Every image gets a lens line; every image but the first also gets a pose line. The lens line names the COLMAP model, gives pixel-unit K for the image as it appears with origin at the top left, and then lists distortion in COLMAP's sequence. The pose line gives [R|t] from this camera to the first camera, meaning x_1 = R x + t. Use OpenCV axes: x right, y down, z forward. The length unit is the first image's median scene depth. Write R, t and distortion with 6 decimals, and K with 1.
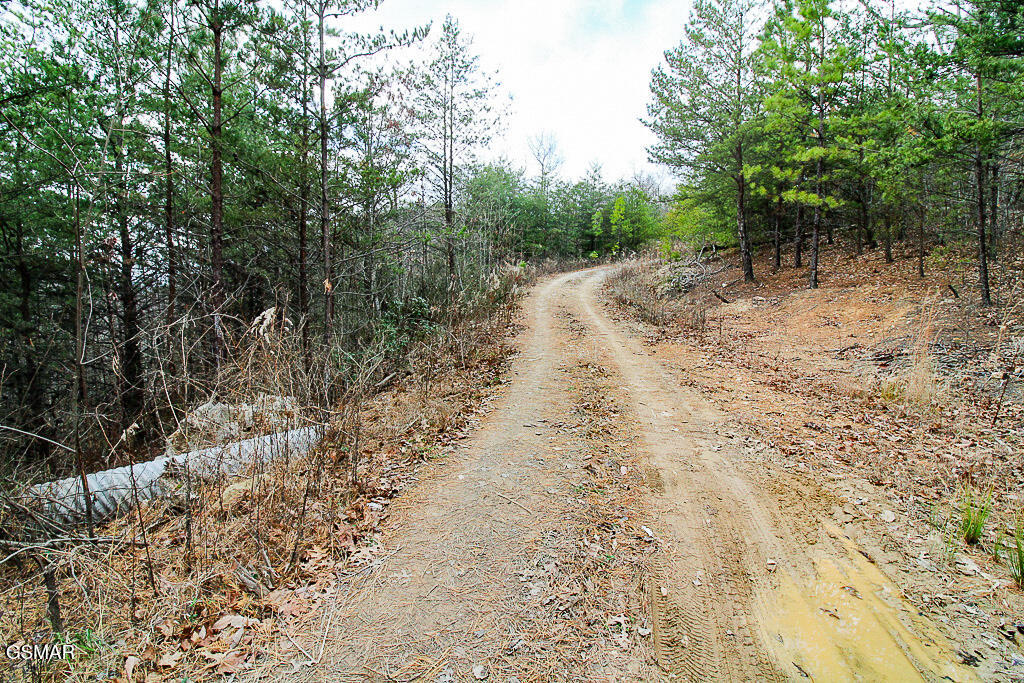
lens RADIAL K [[473.0, 0, 511.1], [0, 473.0, 329.6], [0, 0, 1]] dist [-0.001316, -0.011821]
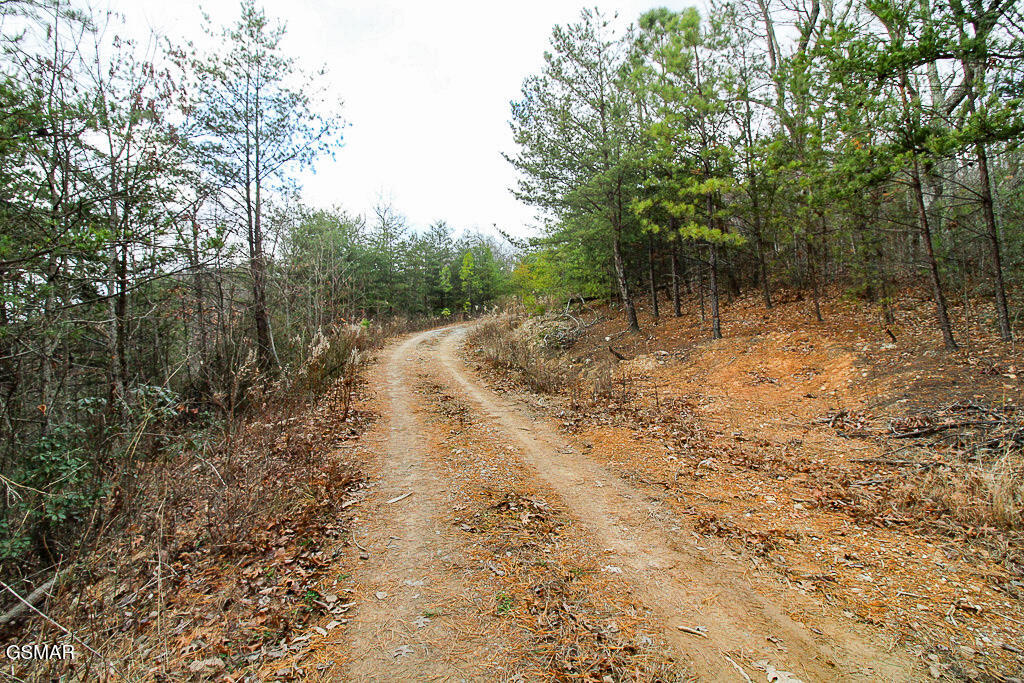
lens RADIAL K [[473.0, 0, 511.1], [0, 473.0, 329.6], [0, 0, 1]] dist [-0.001316, -0.011821]
pose [[0.947190, -0.031678, 0.319104, 0.003121], [0.071440, 0.990945, -0.113681, -0.021577], [-0.312614, 0.130475, 0.940877, 0.205058]]
